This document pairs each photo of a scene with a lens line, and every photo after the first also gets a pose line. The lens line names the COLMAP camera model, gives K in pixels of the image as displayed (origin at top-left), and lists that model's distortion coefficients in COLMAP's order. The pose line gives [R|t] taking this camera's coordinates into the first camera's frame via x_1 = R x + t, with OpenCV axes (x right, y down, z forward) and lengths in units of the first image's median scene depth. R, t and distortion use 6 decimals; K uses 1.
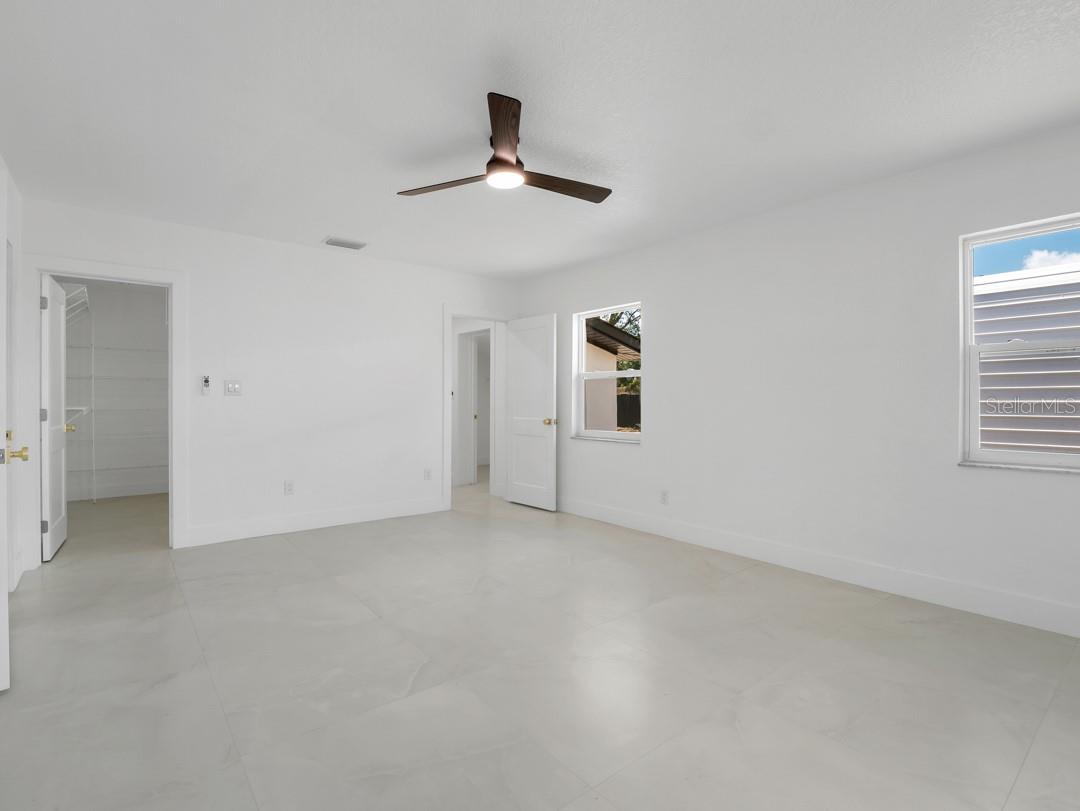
lens RADIAL K [[520.2, 0, 542.3], [0, 520.2, 402.6], [0, 0, 1]] dist [-0.018115, 0.000497]
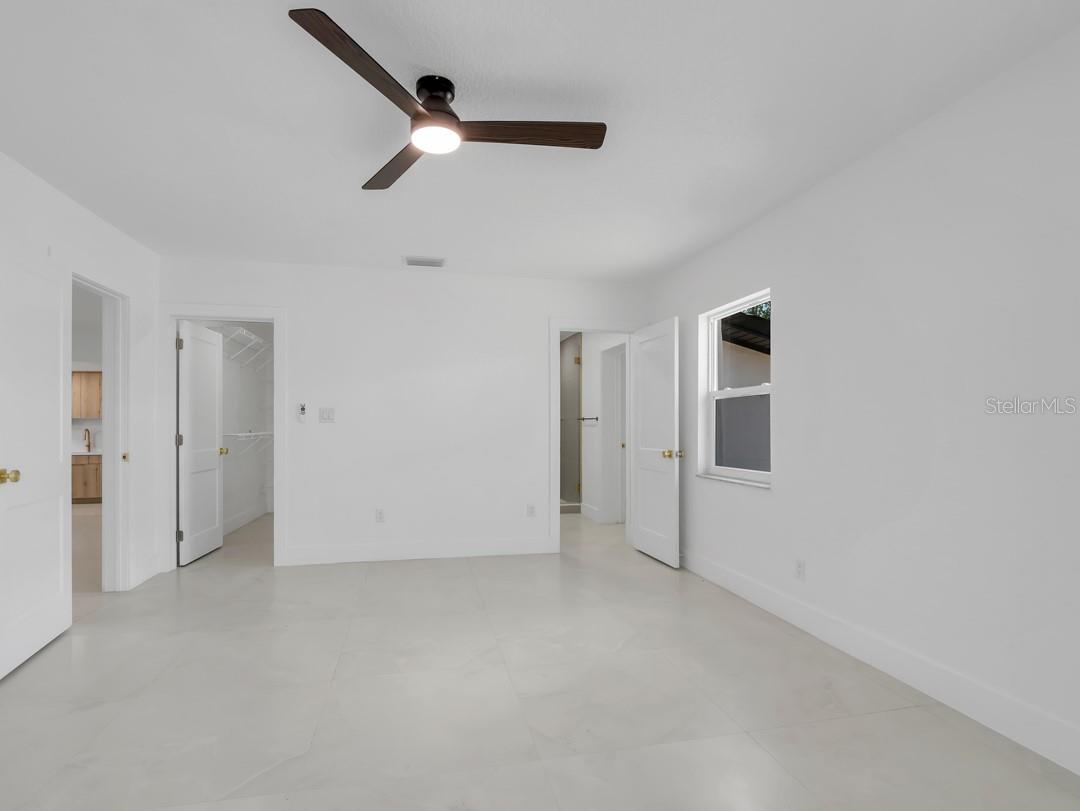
lens RADIAL K [[535.1, 0, 543.1], [0, 535.1, 413.8], [0, 0, 1]] dist [-0.028775, 0.000009]
pose [[0.898872, -0.010849, -0.438078, 0.199951], [-0.000900, 0.999646, -0.026604, -0.002508], [0.438211, 0.024308, 0.898543, 0.187537]]
